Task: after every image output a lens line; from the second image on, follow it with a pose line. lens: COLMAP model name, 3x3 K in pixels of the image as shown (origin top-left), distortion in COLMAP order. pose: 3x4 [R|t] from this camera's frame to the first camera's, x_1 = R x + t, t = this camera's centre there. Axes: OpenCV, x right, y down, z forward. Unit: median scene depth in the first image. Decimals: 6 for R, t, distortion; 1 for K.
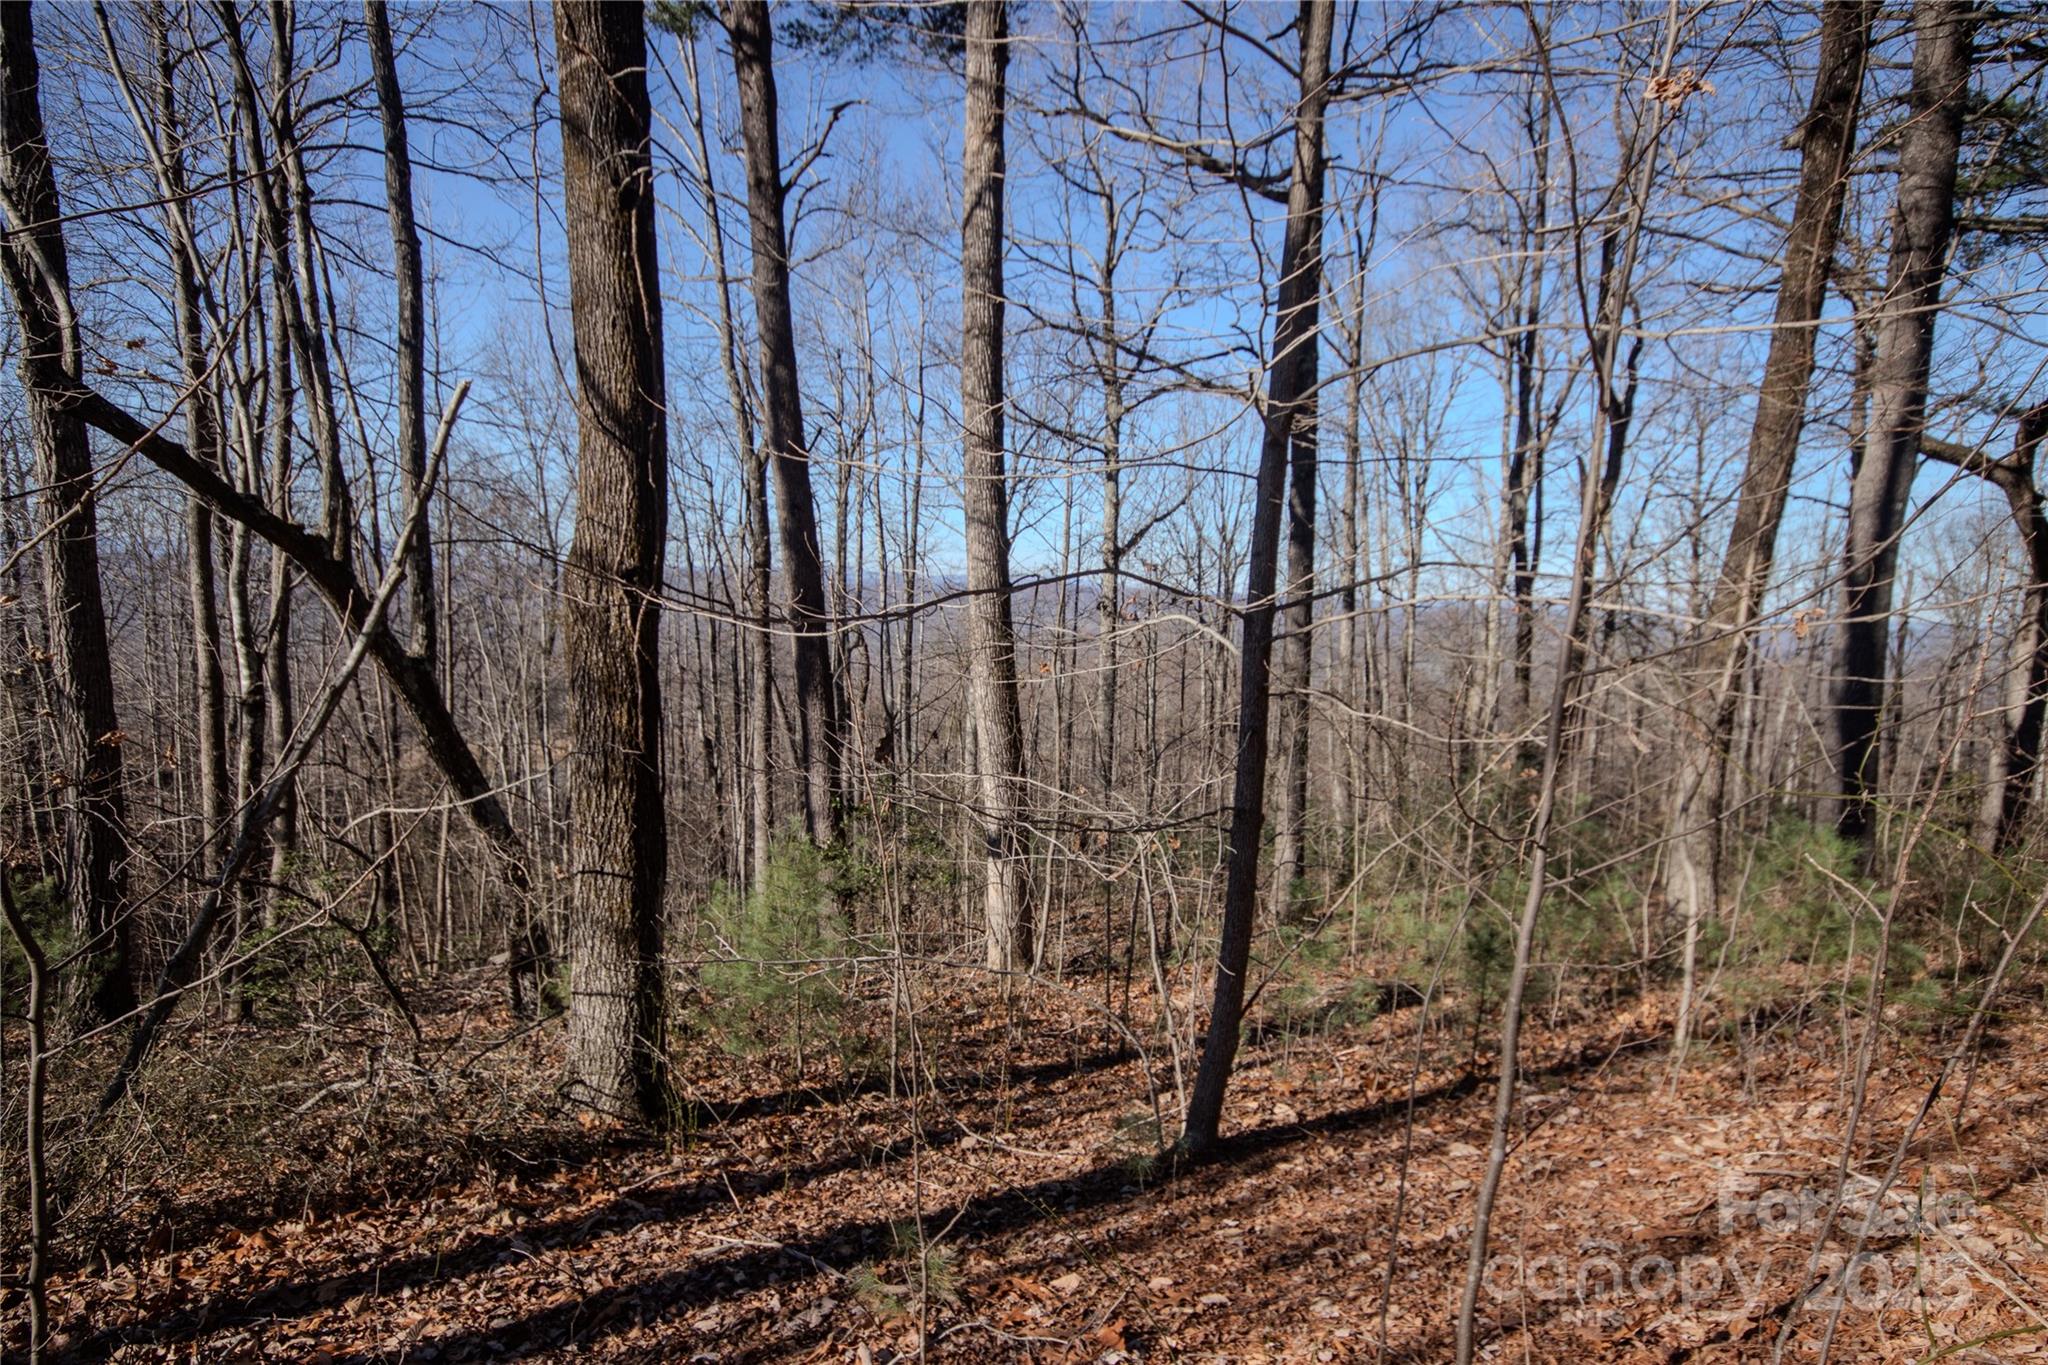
lens RADIAL K [[1174.0, 0, 1040.9], [0, 1174.0, 728.9], [0, 0, 1]] dist [0.006281, 0.013584]
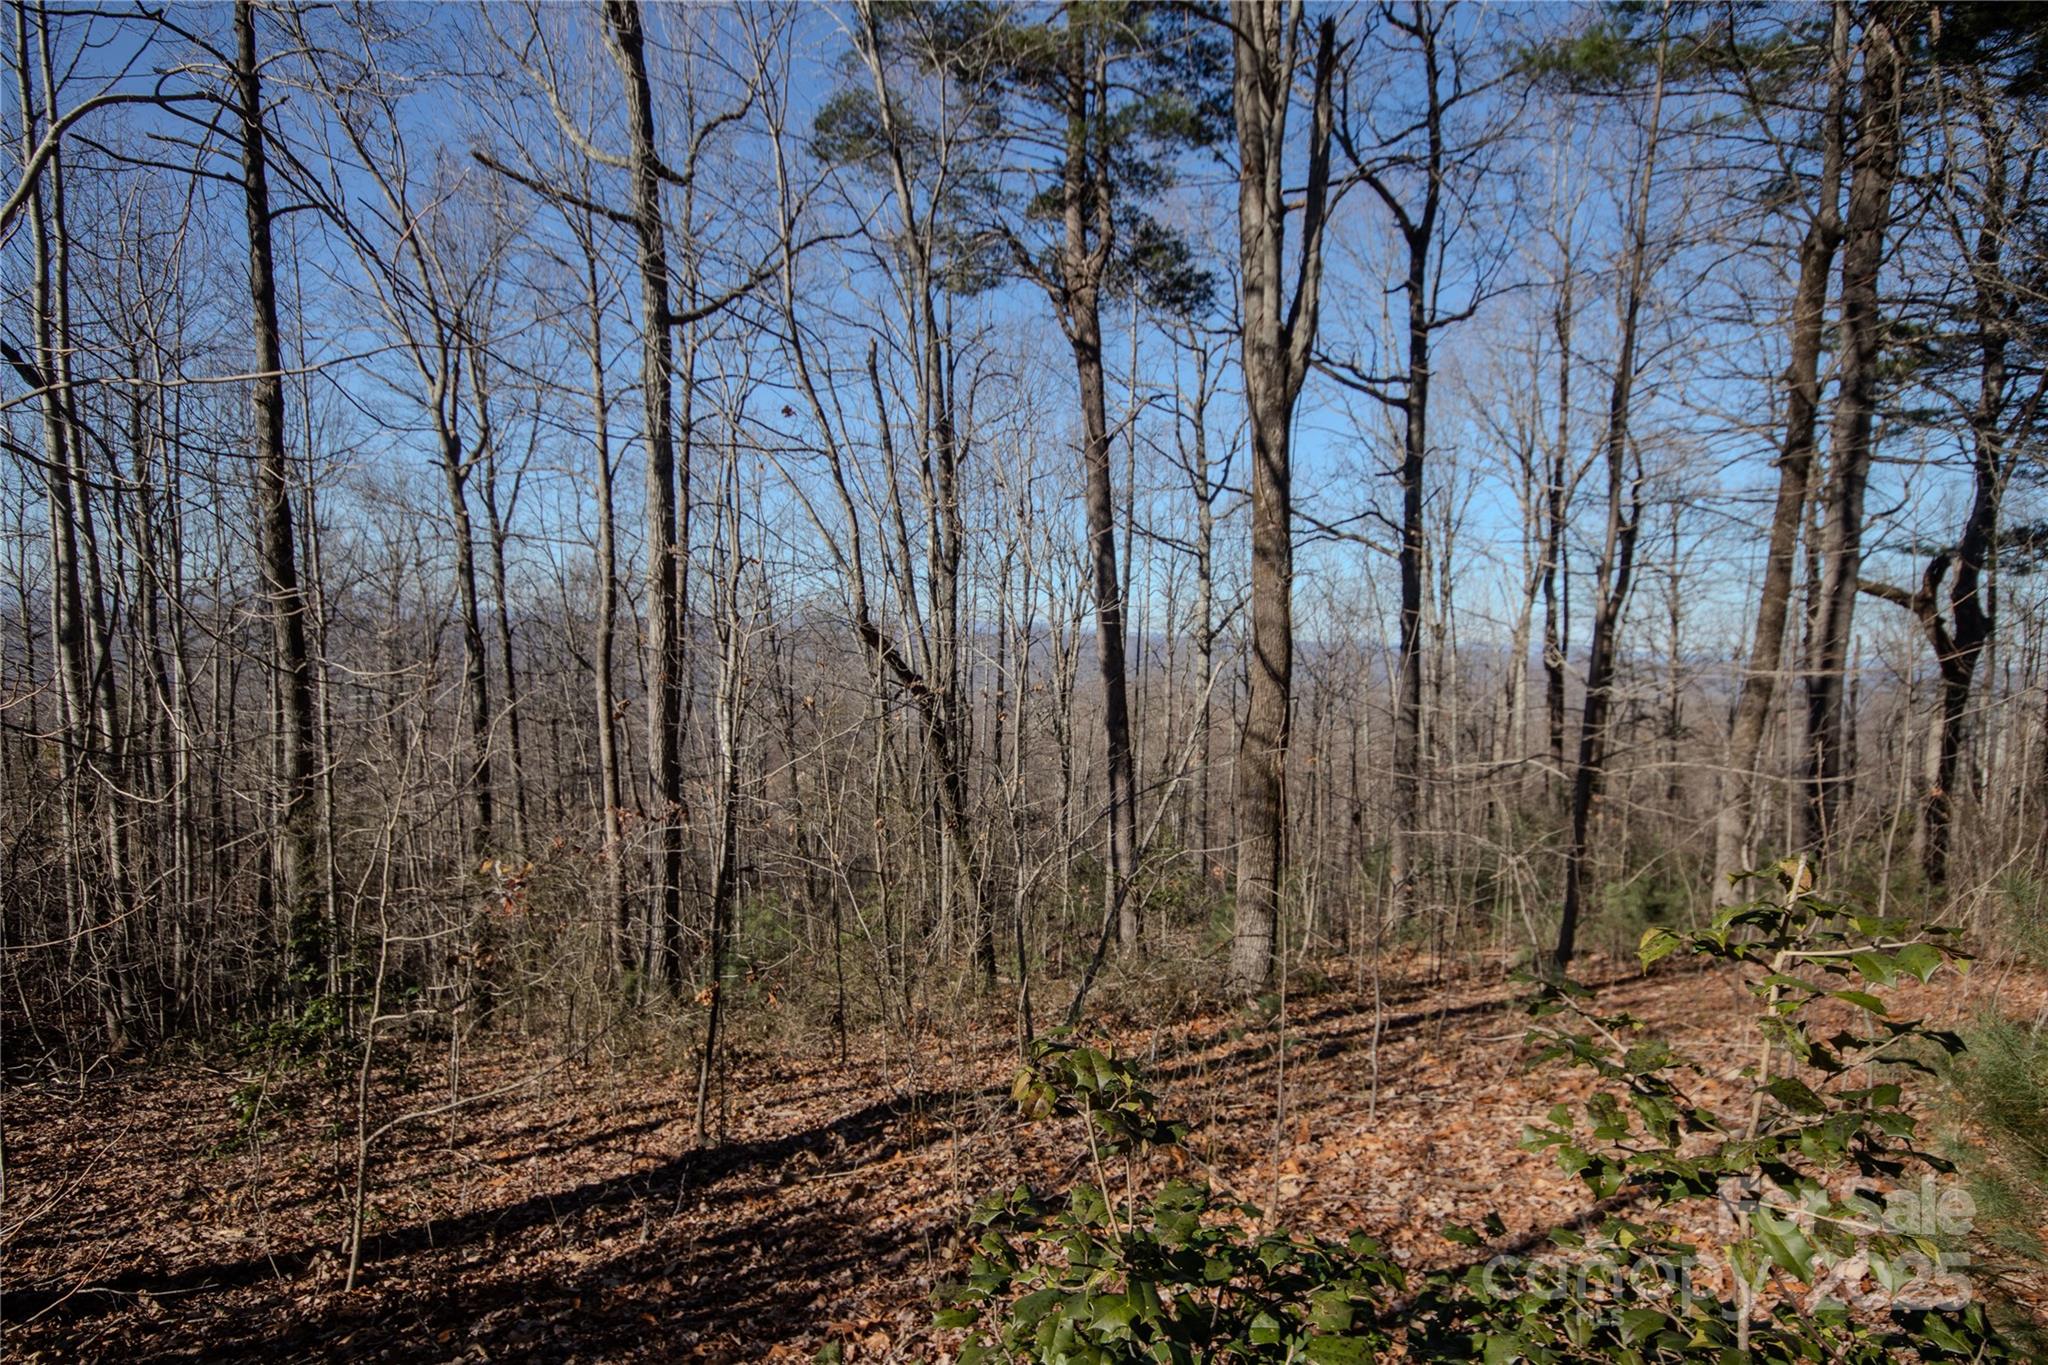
lens RADIAL K [[1174.0, 0, 1040.9], [0, 1174.0, 728.9], [0, 0, 1]] dist [0.006281, 0.013584]
pose [[0.999695, -0.010921, 0.022139, -0.164630], [0.011759, 0.999204, -0.038109, -0.014874], [-0.021705, 0.038358, 0.999028, -0.238883]]
